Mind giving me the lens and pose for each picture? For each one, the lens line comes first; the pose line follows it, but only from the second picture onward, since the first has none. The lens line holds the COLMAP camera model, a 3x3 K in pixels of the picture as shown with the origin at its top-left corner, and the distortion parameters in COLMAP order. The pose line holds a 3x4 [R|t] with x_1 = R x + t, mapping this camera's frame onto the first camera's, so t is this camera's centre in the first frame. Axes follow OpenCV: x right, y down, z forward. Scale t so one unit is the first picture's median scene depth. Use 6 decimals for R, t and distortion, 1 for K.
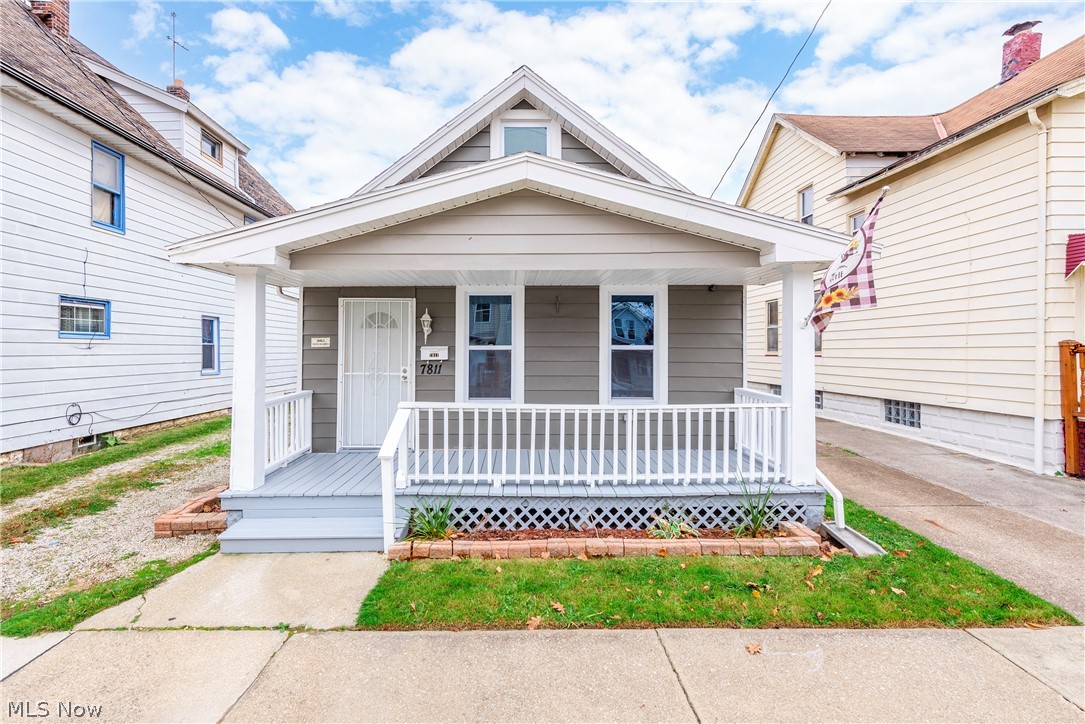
lens RADIAL K [[482.2, 0, 542.5], [0, 482.2, 362.0], [0, 0, 1]] dist [0.014377, -0.000738]
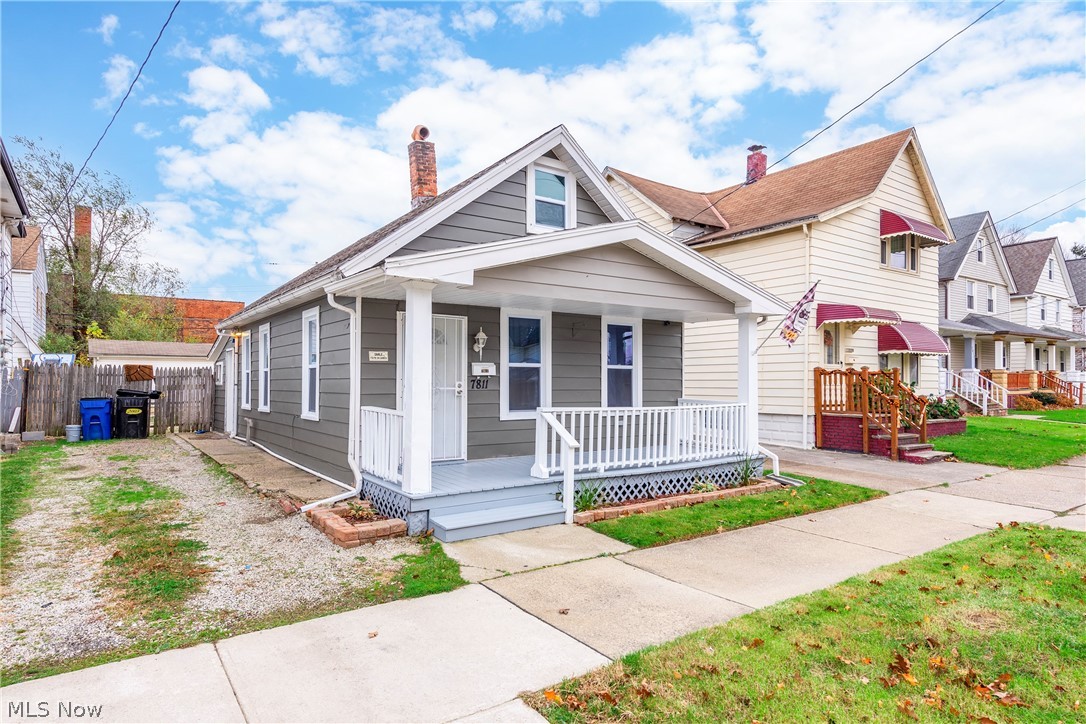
lens RADIAL K [[621.1, 0, 543.5], [0, 621.1, 394.1], [0, 0, 1]] dist [0.036253, 0.000211]
pose [[0.821410, -0.007986, 0.570282, -0.905531], [0.009416, 0.999956, 0.000439, 0.038129], [-0.570260, 0.005009, 0.821449, -0.211336]]
